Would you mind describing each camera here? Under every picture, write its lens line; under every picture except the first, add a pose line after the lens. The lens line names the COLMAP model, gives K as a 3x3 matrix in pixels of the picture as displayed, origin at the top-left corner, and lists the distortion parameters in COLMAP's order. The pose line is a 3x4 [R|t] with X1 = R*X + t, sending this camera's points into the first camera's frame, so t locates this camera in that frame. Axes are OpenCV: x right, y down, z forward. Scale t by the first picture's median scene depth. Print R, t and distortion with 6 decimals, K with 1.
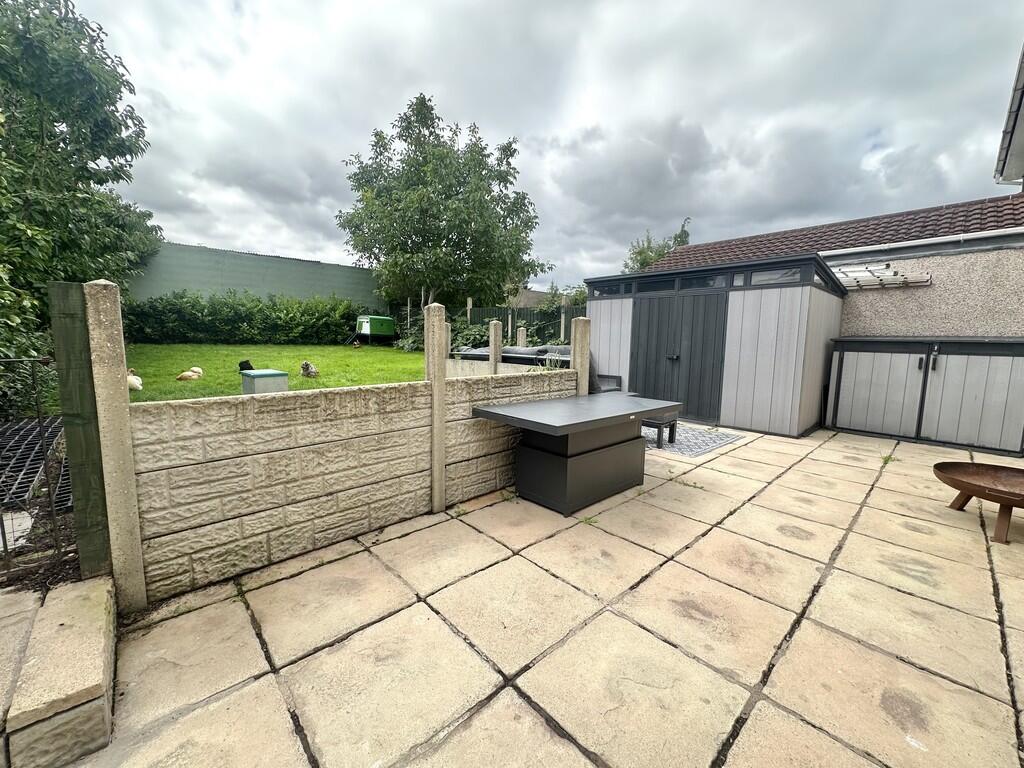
lens RADIAL K [[405.7, 0, 517.3], [0, 405.7, 385.0], [0, 0, 1]] dist [0.006431, -0.000590]
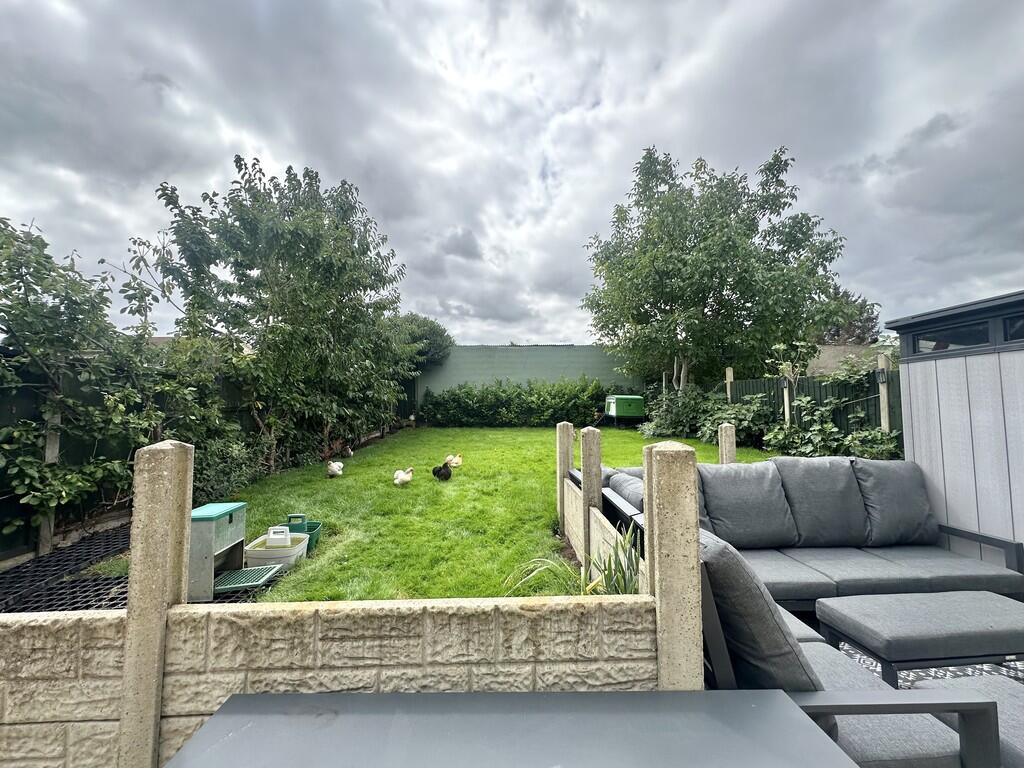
lens RADIAL K [[405.7, 0, 509.8], [0, 405.7, 387.1], [0, 0, 1]] dist [0.006431, -0.000590]
pose [[0.740802, -0.055057, -0.669463, 0.088264], [-0.059941, 0.987241, -0.147519, -0.046776], [0.669043, 0.149410, 0.728050, 0.197716]]
